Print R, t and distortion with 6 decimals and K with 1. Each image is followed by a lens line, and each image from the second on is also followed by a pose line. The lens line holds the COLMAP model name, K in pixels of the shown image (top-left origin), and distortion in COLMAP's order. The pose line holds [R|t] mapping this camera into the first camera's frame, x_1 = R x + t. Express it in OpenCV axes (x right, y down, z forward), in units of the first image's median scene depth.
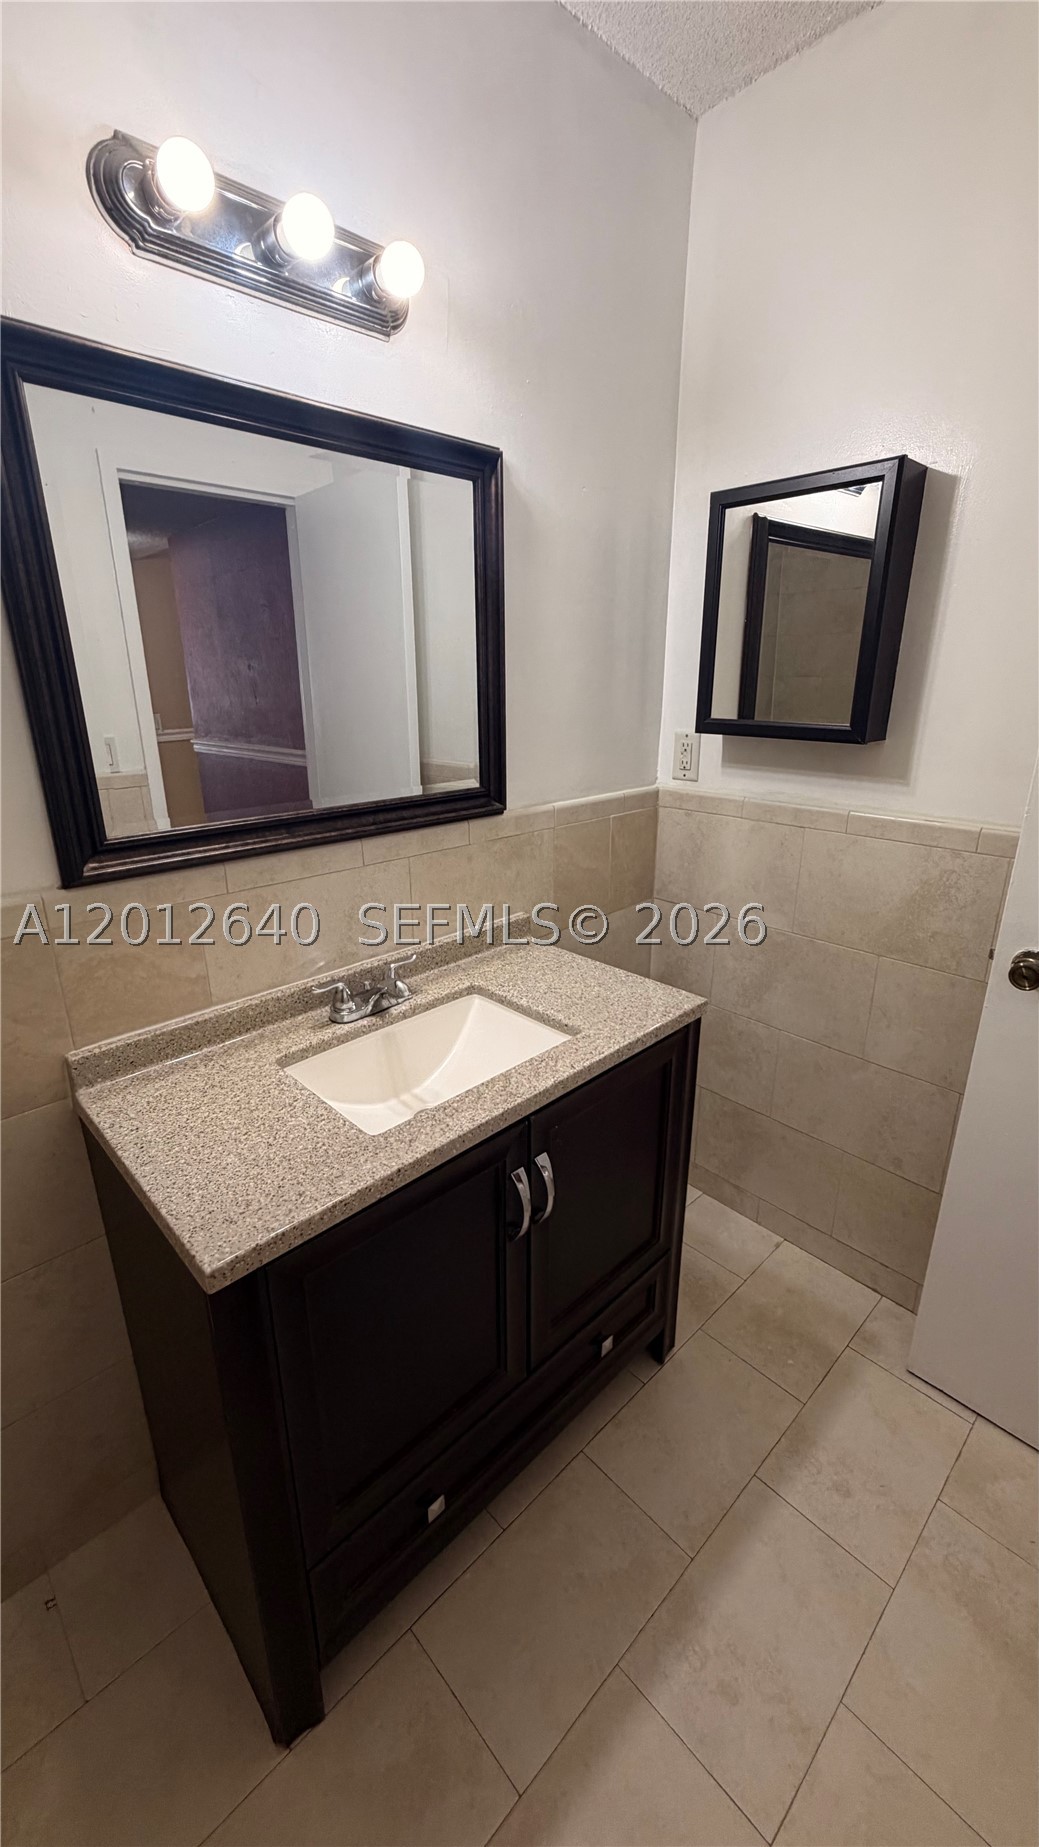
lens RADIAL K [[741.5, 0, 518.8], [0, 741.5, 920.6], [0, 0, 1]] dist [0.002271, -0.000579]
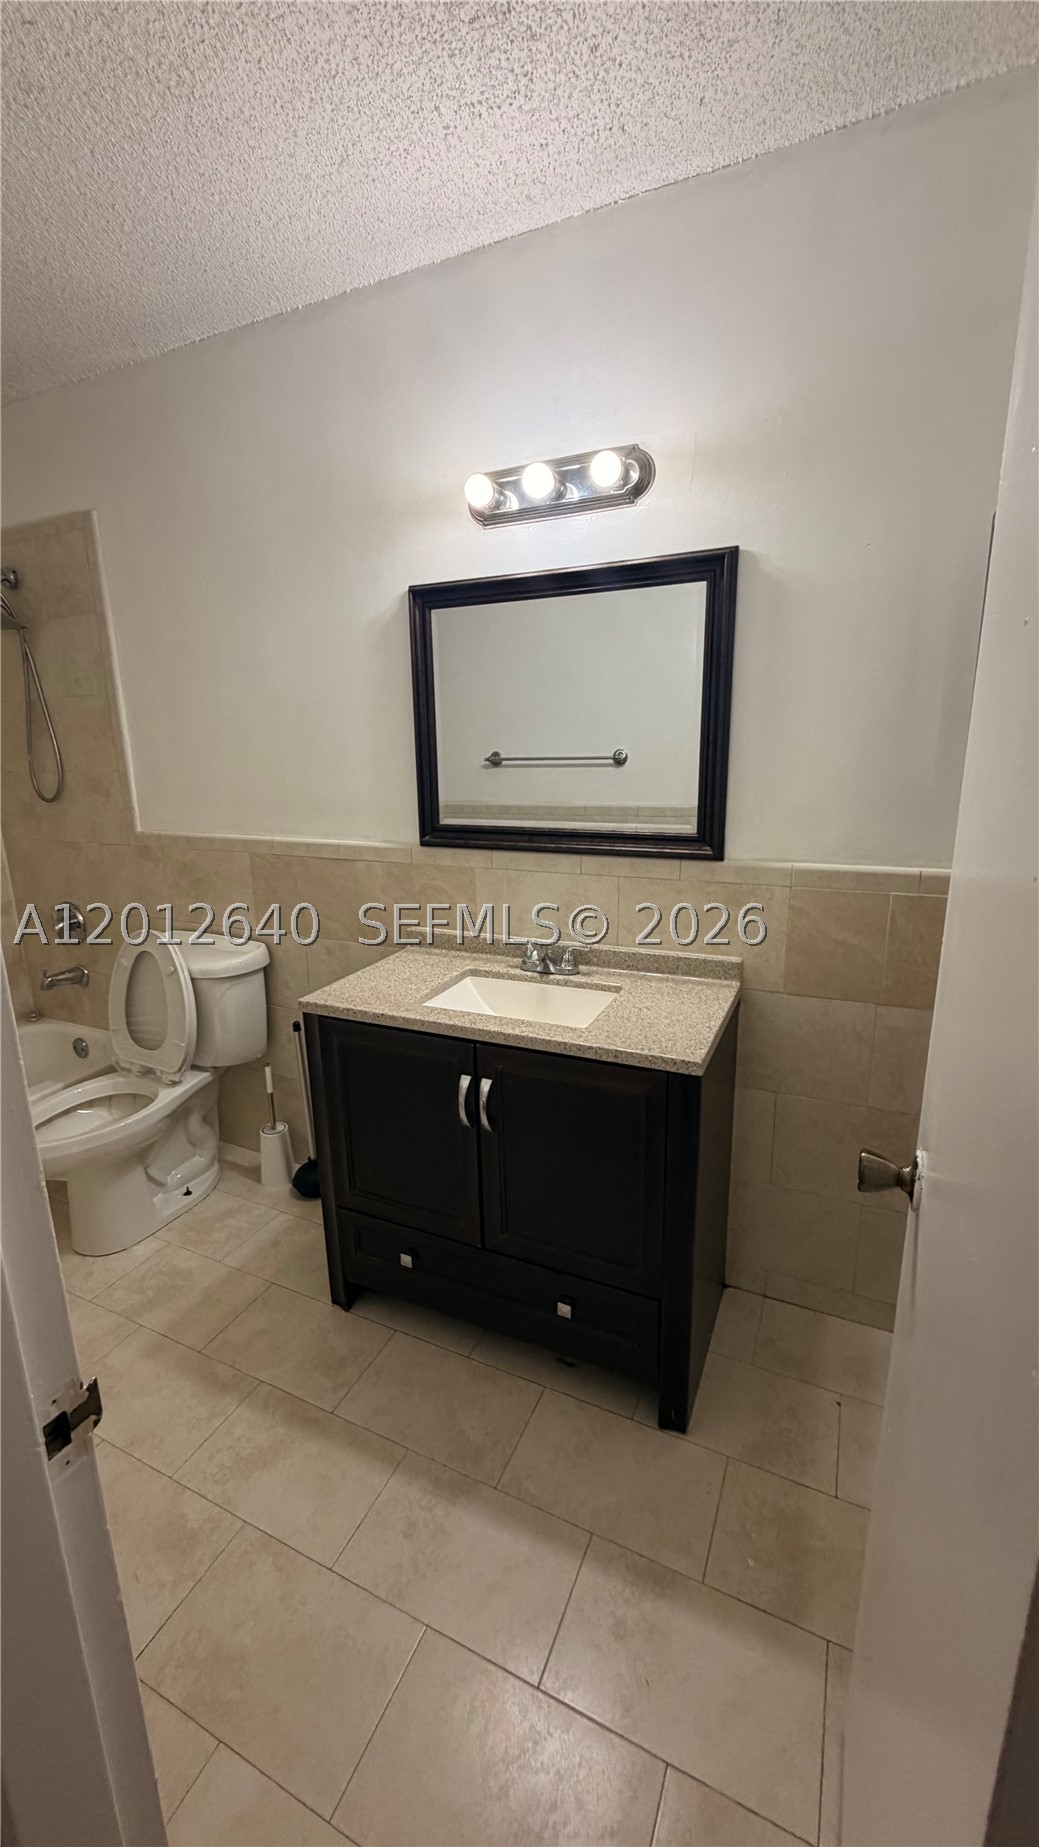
lens RADIAL K [[741.5, 0, 515.9], [0, 741.5, 921.3], [0, 0, 1]] dist [0.002271, -0.000579]
pose [[0.356263, 0.218346, -0.908516, 1.099309], [-0.278520, 0.952929, 0.119802, -0.130080], [0.891910, 0.210359, 0.400308, 0.377263]]
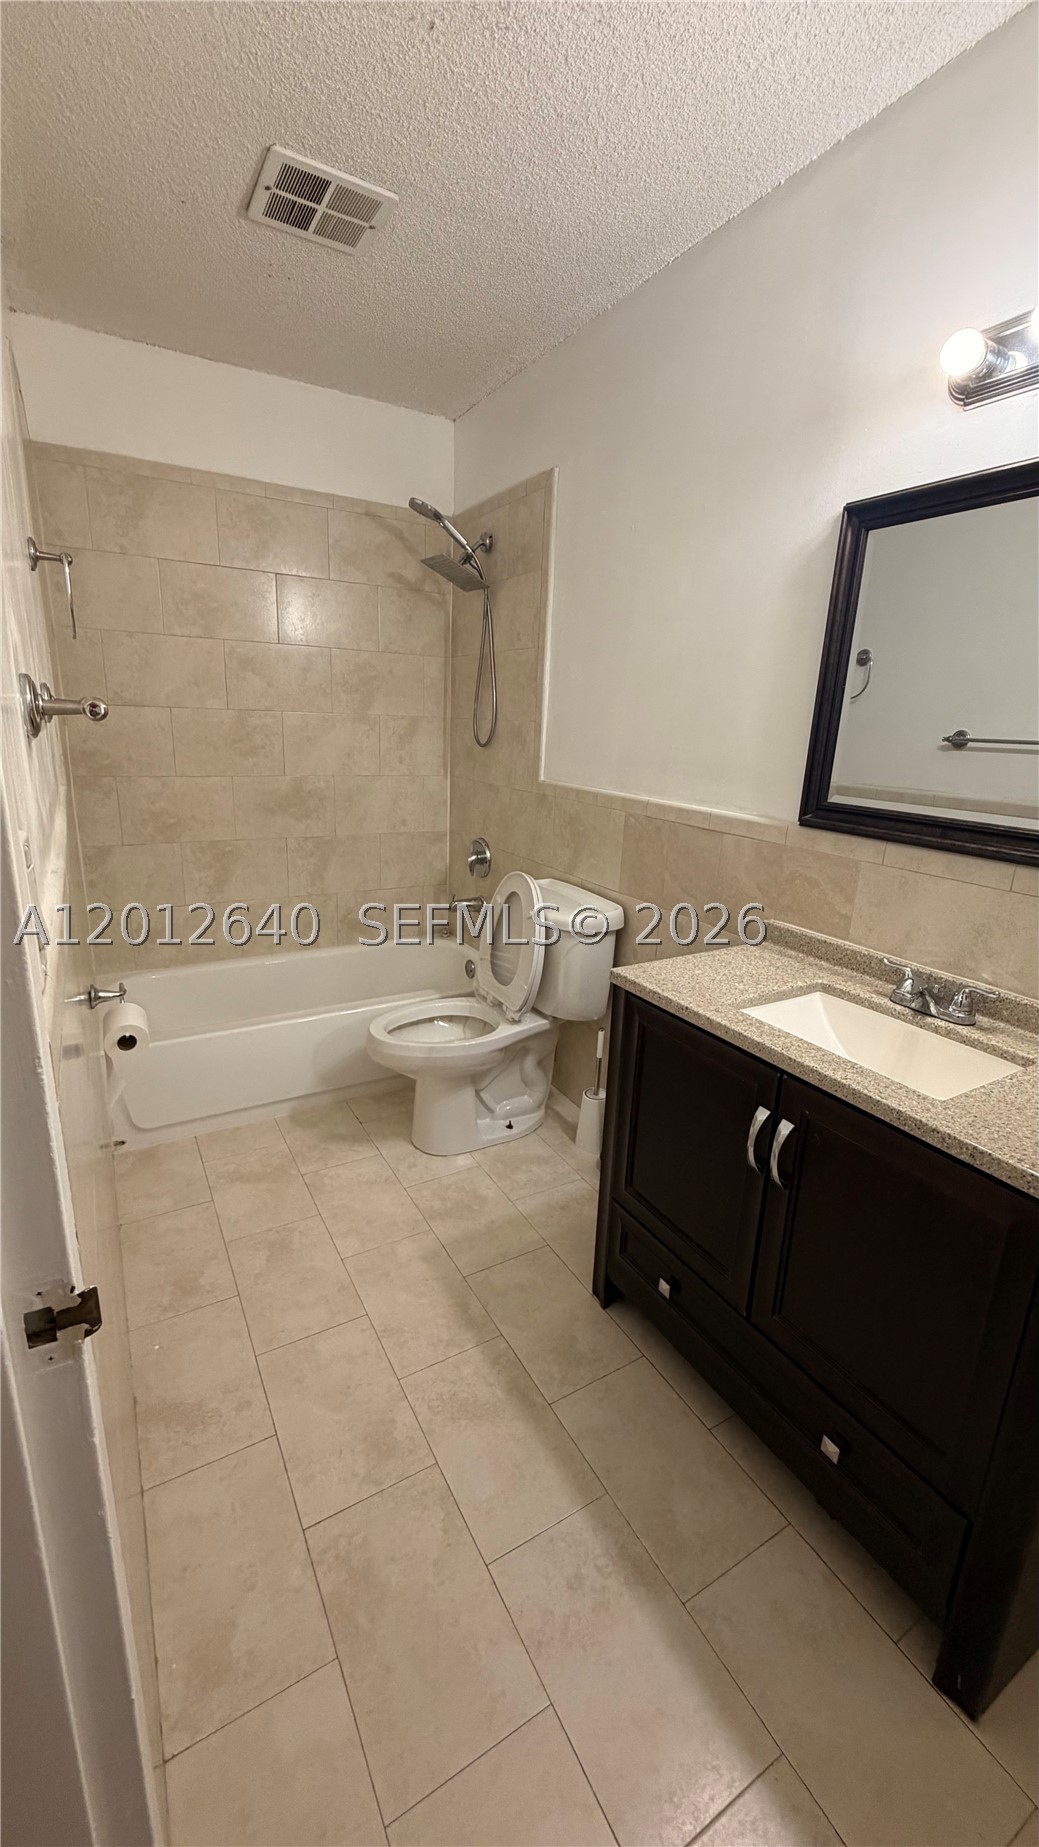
lens RADIAL K [[741.5, 0, 512.8], [0, 741.5, 920.0], [0, 0, 1]] dist [0.002271, -0.000579]
pose [[-0.238714, 0.252976, -0.937560, 0.950049], [-0.342009, 0.881711, 0.324986, -0.143857], [0.908871, 0.398233, -0.123957, 0.568896]]
